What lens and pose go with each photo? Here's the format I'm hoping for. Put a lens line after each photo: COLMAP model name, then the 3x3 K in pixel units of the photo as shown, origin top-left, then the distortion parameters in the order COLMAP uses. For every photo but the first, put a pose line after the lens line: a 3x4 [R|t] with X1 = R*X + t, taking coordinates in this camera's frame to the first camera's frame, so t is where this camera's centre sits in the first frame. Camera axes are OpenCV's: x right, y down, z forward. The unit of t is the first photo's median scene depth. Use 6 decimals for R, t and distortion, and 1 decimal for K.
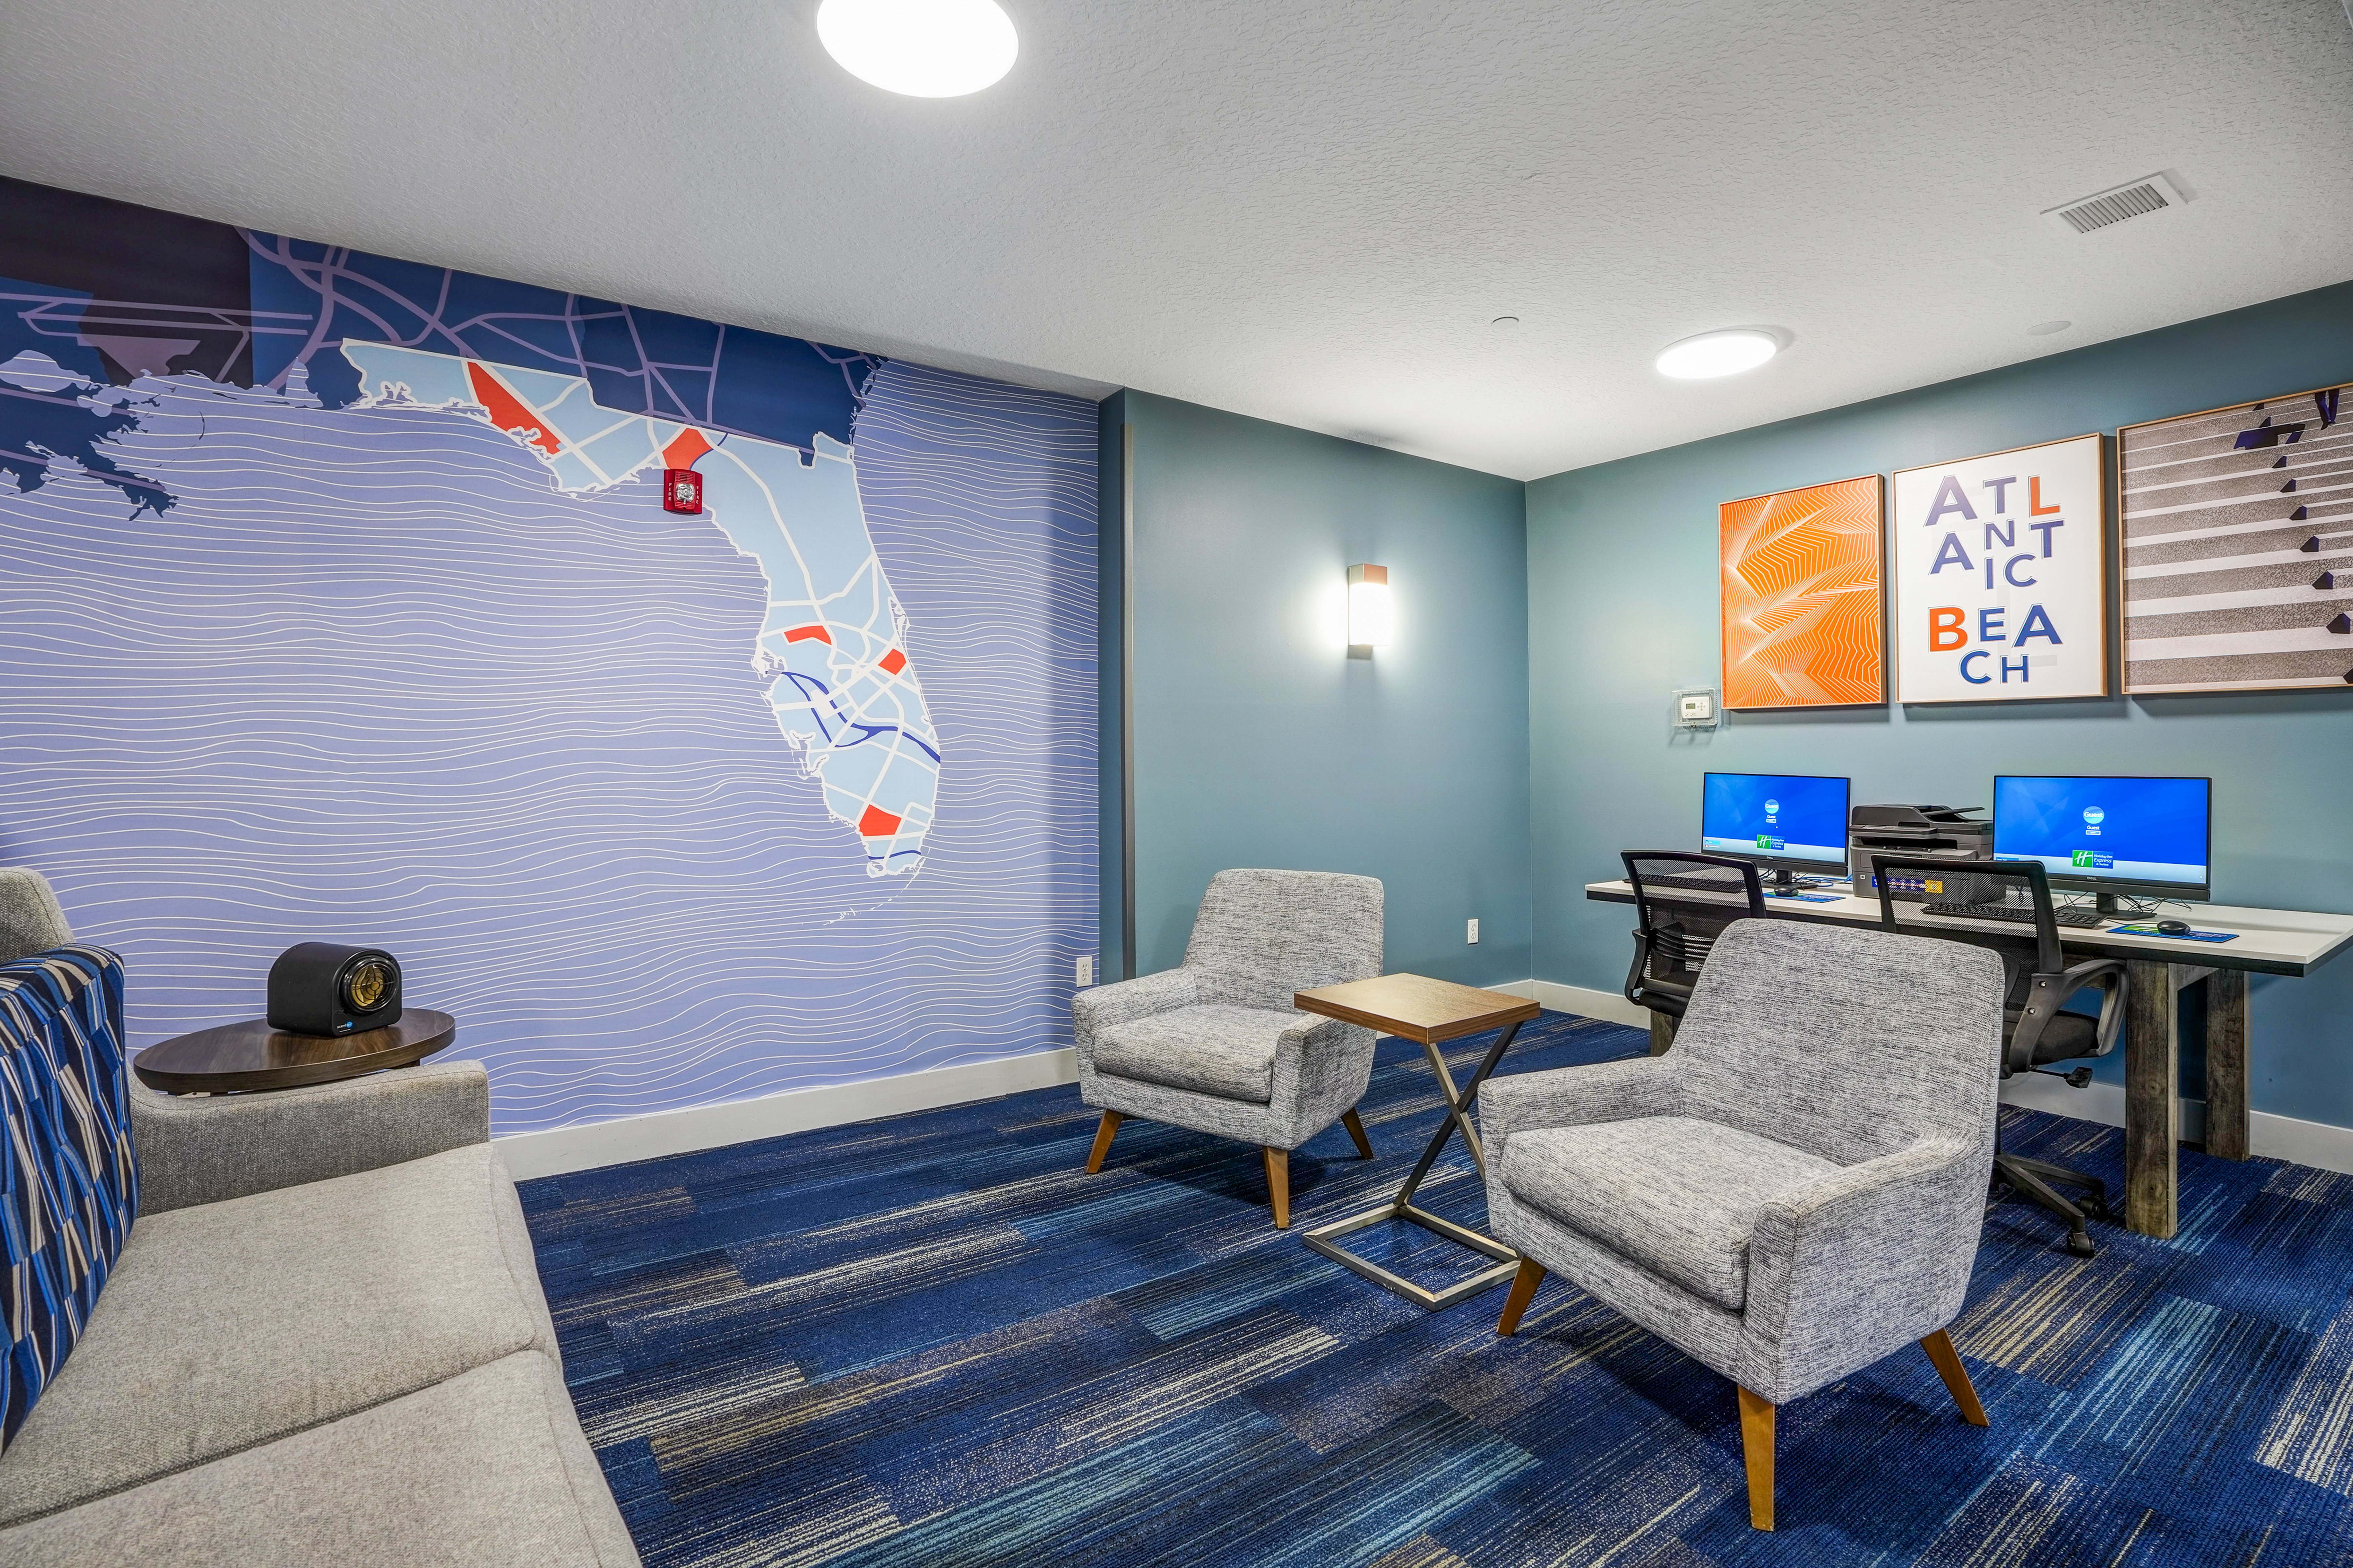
lens RADIAL K [[1088.6, 0, 1201.8], [0, 1088.6, 738.8], [0, 0, 1]] dist [0.002805, 0.004231]
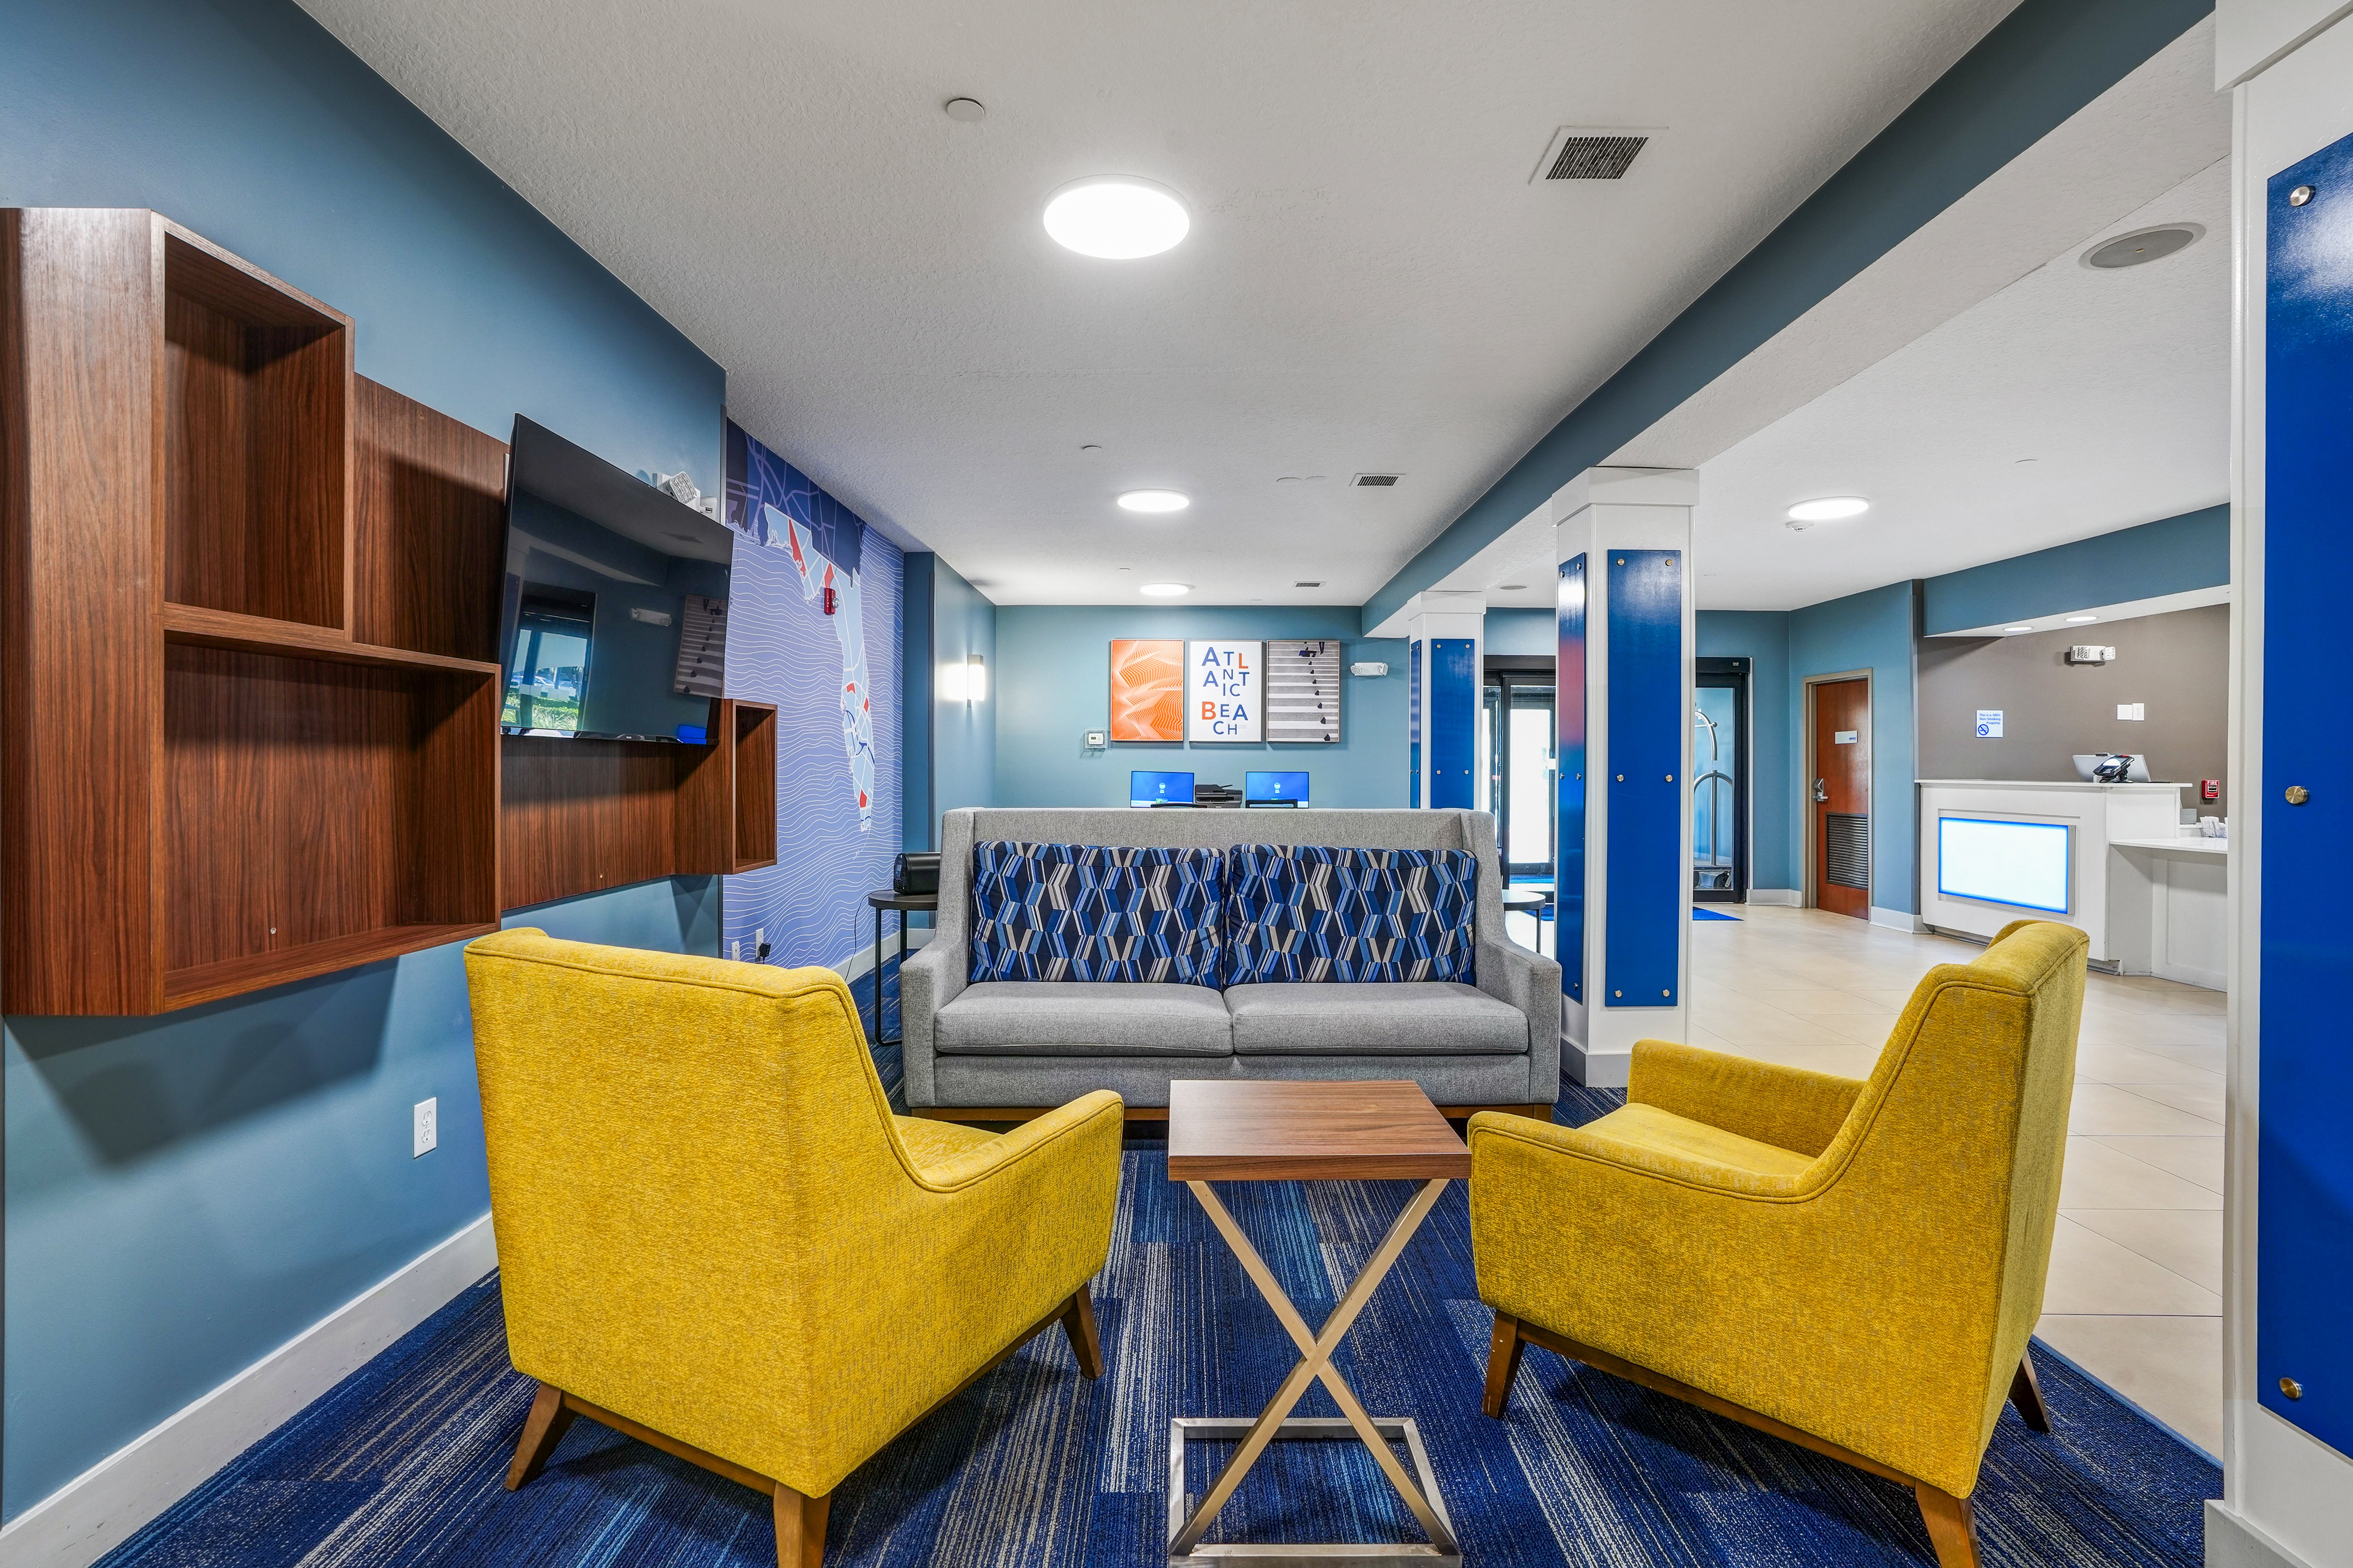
lens RADIAL K [[1088.6, 0, 1175.4], [0, 1088.6, 782.9], [0, 0, 1]] dist [0.002805, 0.004231]
pose [[0.600380, -0.007745, 0.799678, -1.325944], [-0.016631, 0.999616, 0.022168, 0.005305], [-0.799542, -0.026609, 0.600020, -0.387821]]
